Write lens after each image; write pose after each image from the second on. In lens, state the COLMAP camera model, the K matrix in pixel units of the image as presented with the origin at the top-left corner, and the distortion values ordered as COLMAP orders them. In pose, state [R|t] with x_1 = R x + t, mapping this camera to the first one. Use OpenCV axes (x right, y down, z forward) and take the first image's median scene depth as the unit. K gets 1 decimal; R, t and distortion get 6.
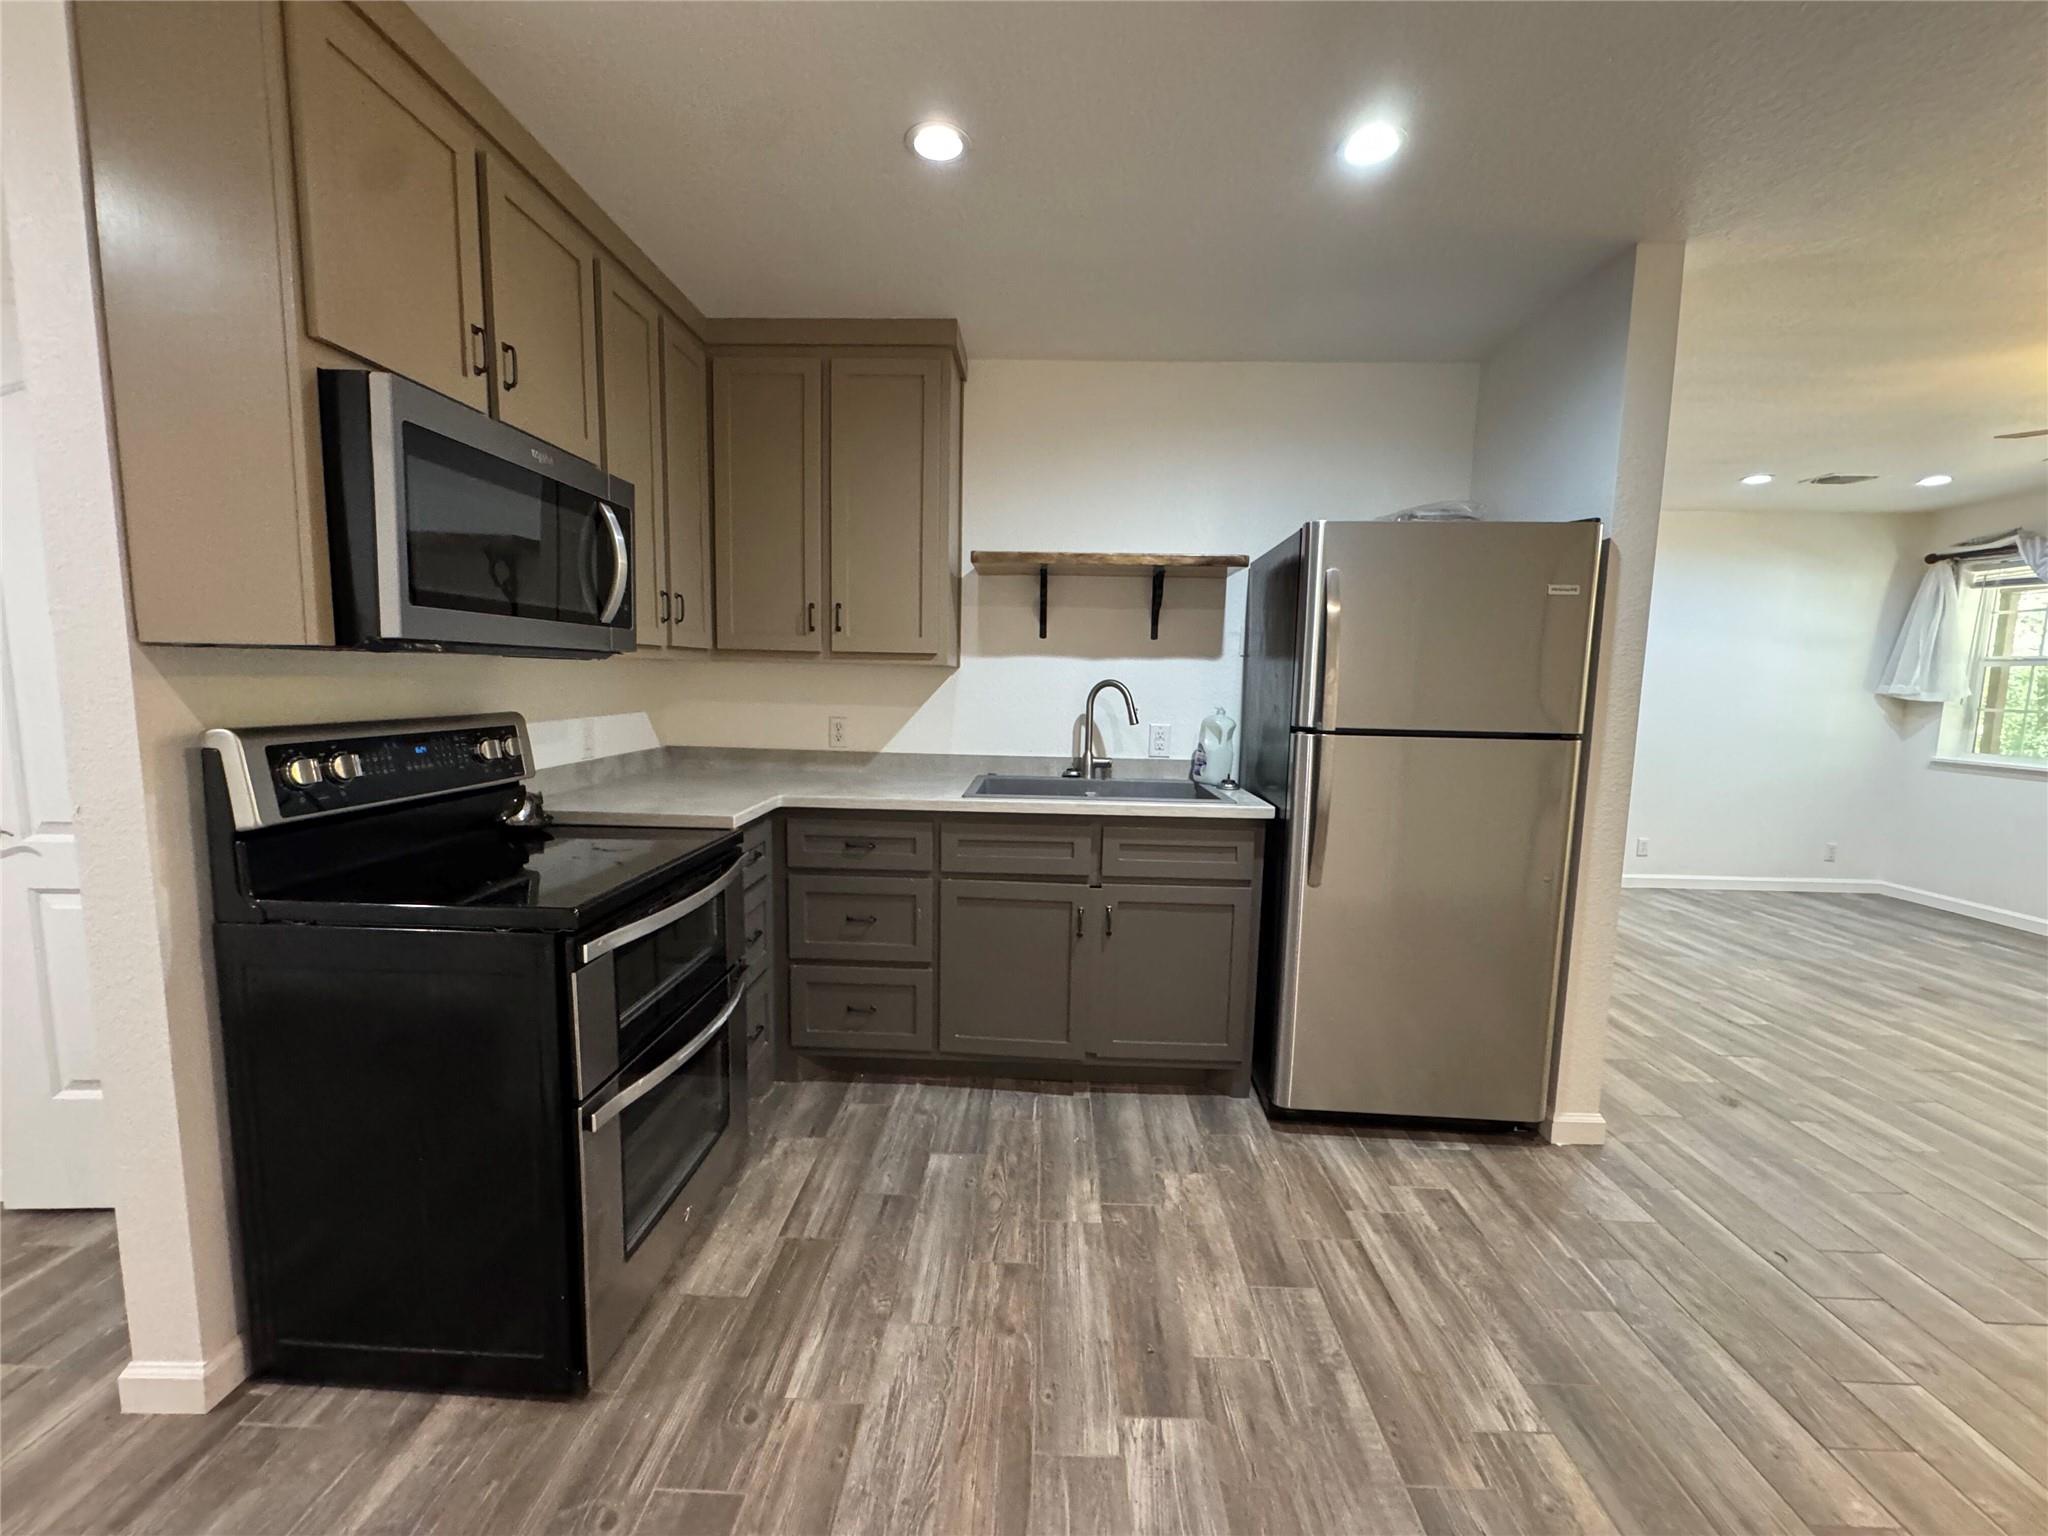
lens RADIAL K [[817.5, 0, 1018.2], [0, 817.5, 767.7], [0, 0, 1]] dist [0.001114, 0.000116]
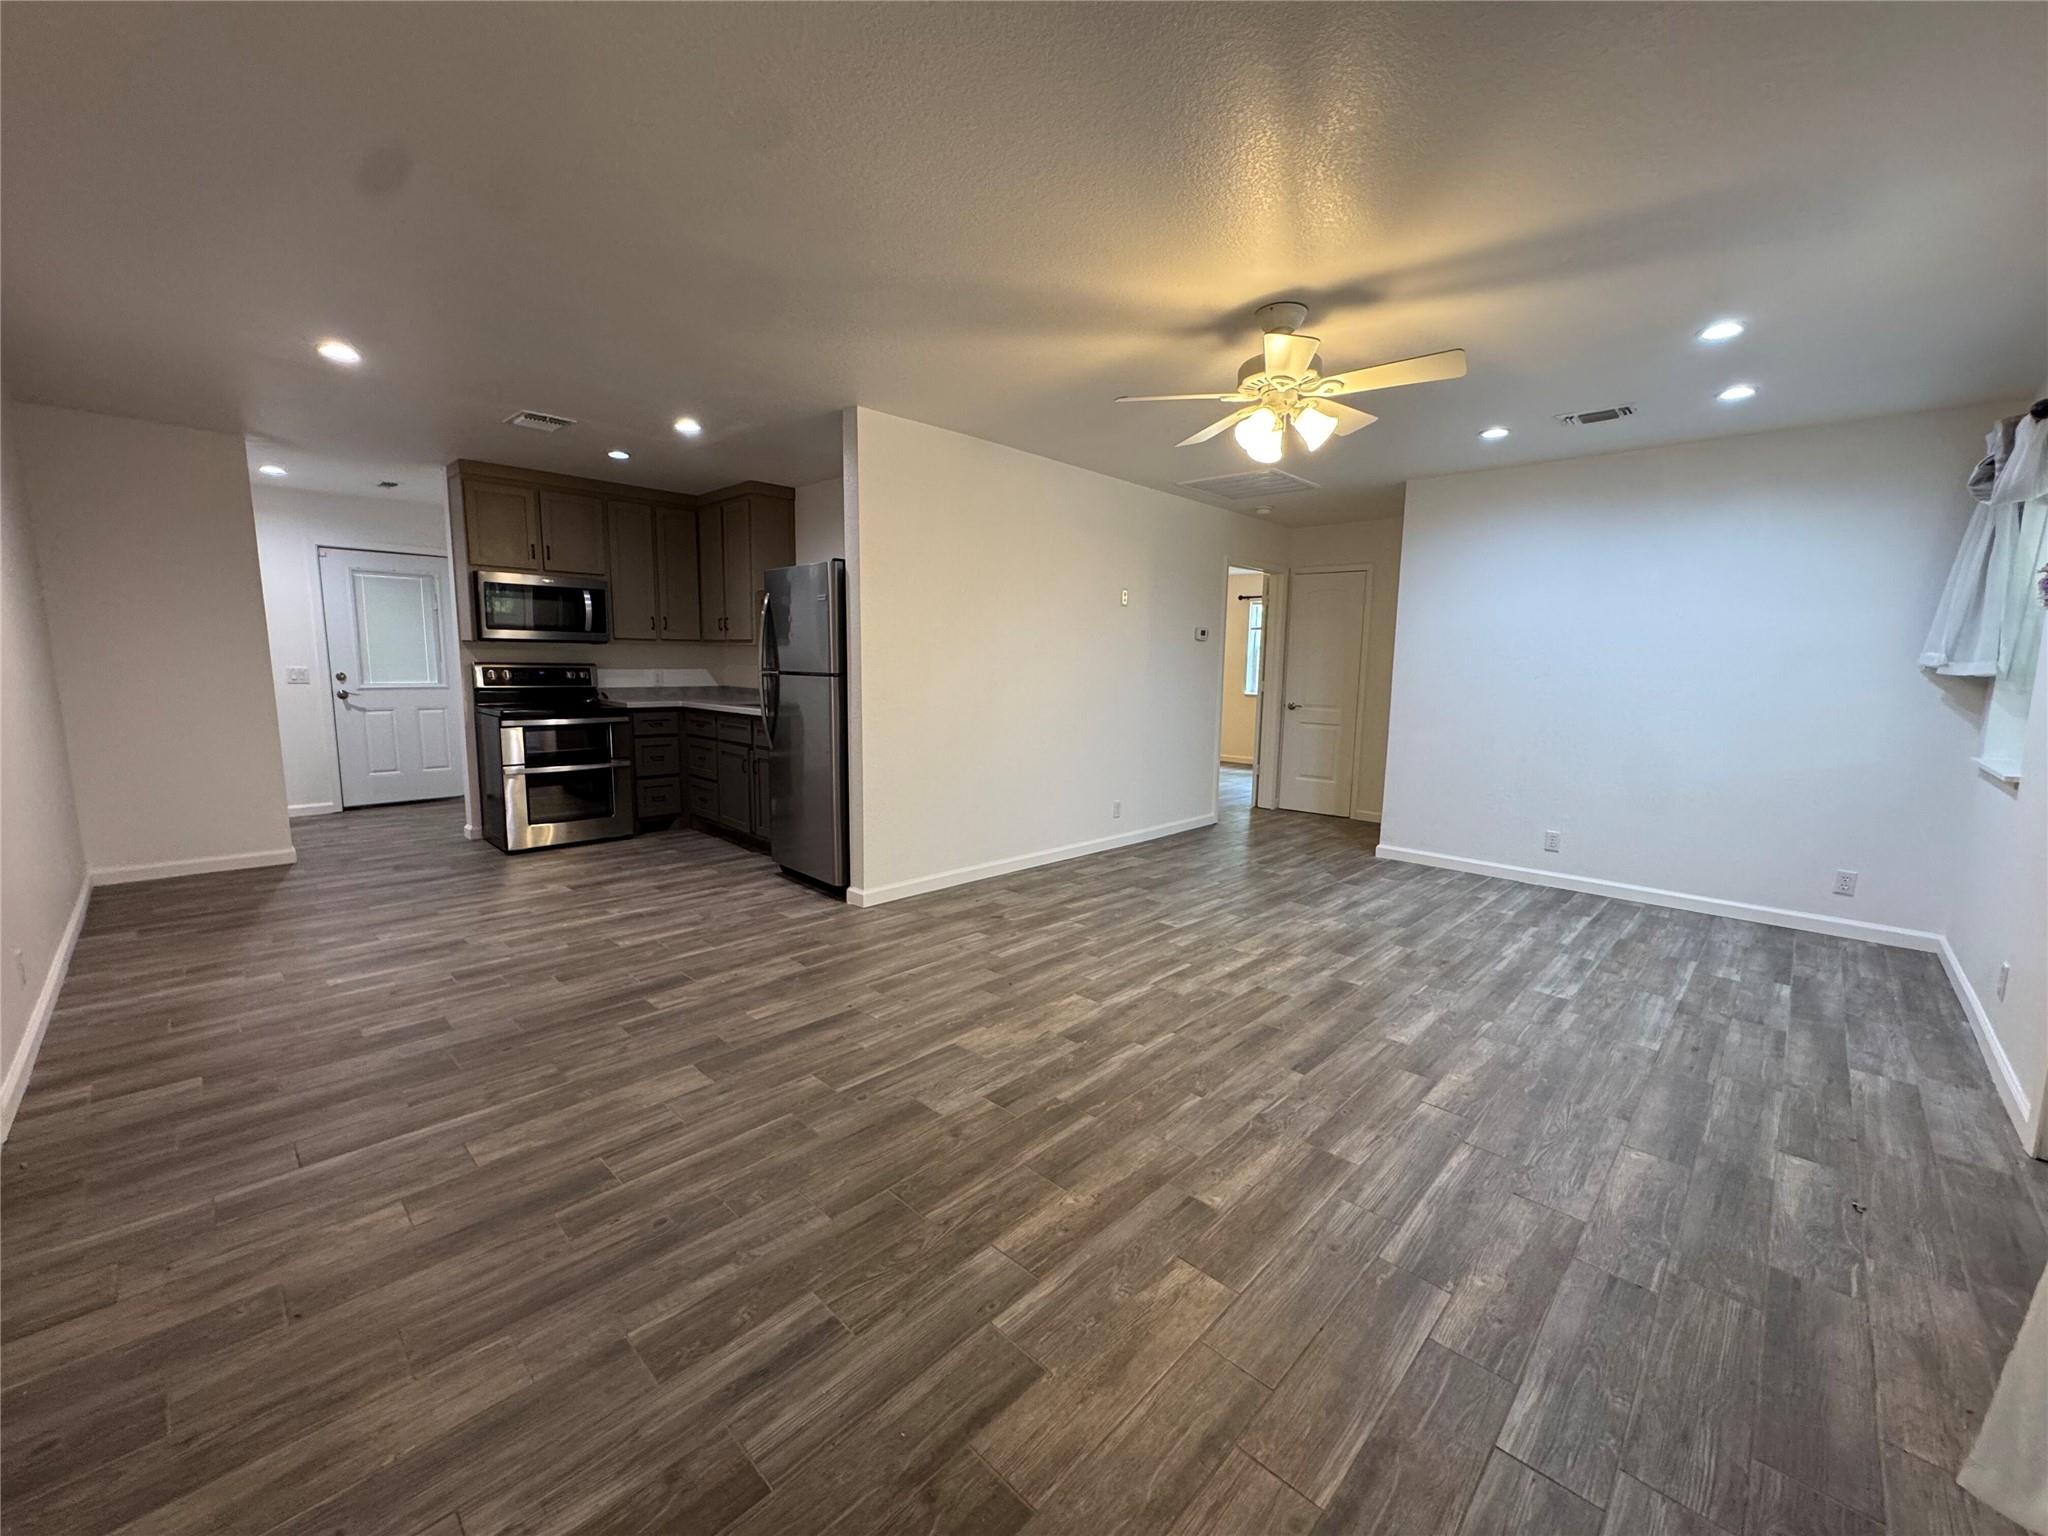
lens RADIAL K [[817.5, 0, 1018.2], [0, 817.5, 767.7], [0, 0, 1]] dist [0.001114, 0.000116]
pose [[0.741726, 0.081457, -0.665738, 2.058050], [-0.075022, 0.996445, 0.038336, 0.062404], [0.666494, 0.021510, 0.745200, -0.100637]]
